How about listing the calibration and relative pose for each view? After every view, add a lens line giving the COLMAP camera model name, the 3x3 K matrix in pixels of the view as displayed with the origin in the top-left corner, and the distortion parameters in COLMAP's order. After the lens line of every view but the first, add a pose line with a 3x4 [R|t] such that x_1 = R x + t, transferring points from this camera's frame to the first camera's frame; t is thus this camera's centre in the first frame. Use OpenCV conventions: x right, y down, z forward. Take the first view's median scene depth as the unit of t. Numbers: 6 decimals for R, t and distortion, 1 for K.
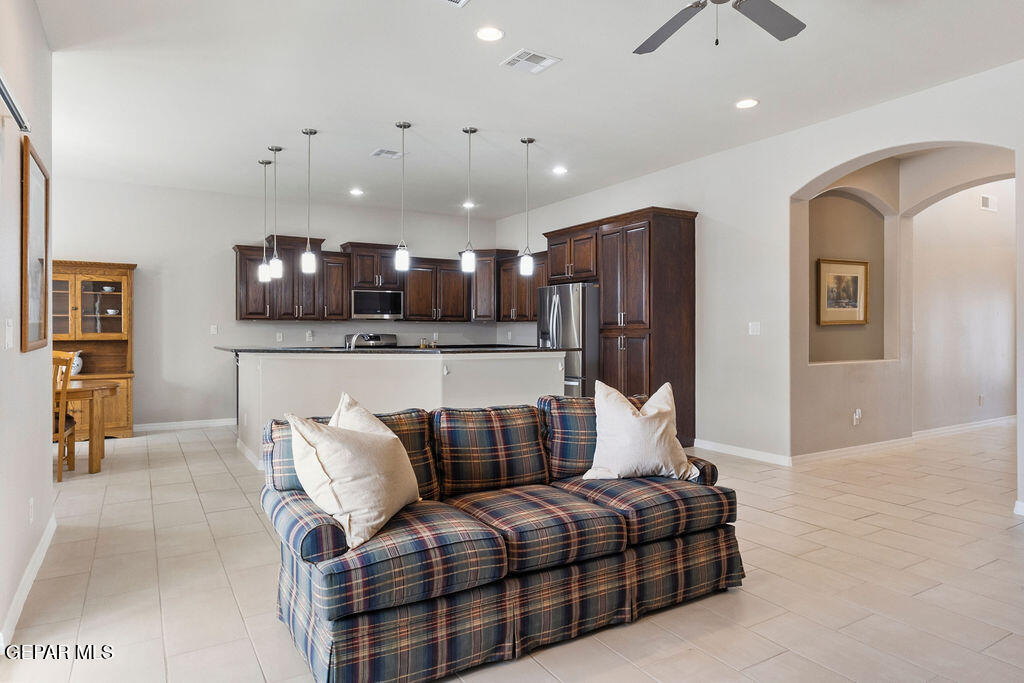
lens RADIAL K [[610.3, 0, 512.0], [0, 610.3, 341.5], [0, 0, 1]] dist [0.002013, 0.000496]
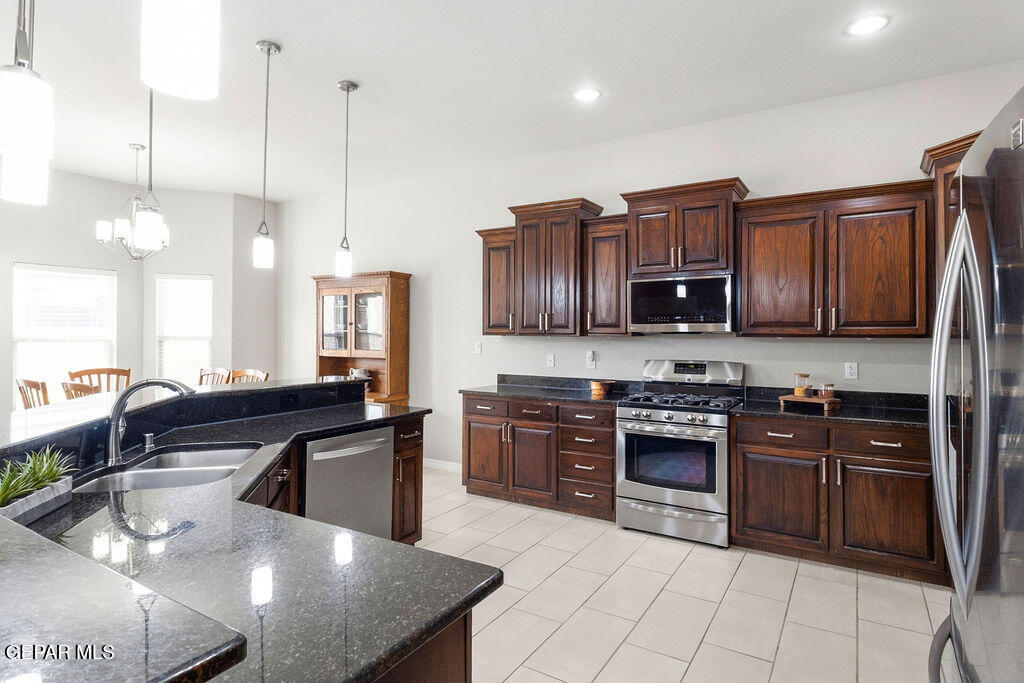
lens RADIAL K [[546.9, 0, 515.2], [0, 546.9, 329.4], [0, 0, 1]] dist [-0.000076, 0.000375]
pose [[0.455166, -0.006156, -0.890385, 0.132131], [-0.021735, 0.999601, -0.018021, -0.029554], [0.890141, 0.027555, 0.454851, 0.698495]]
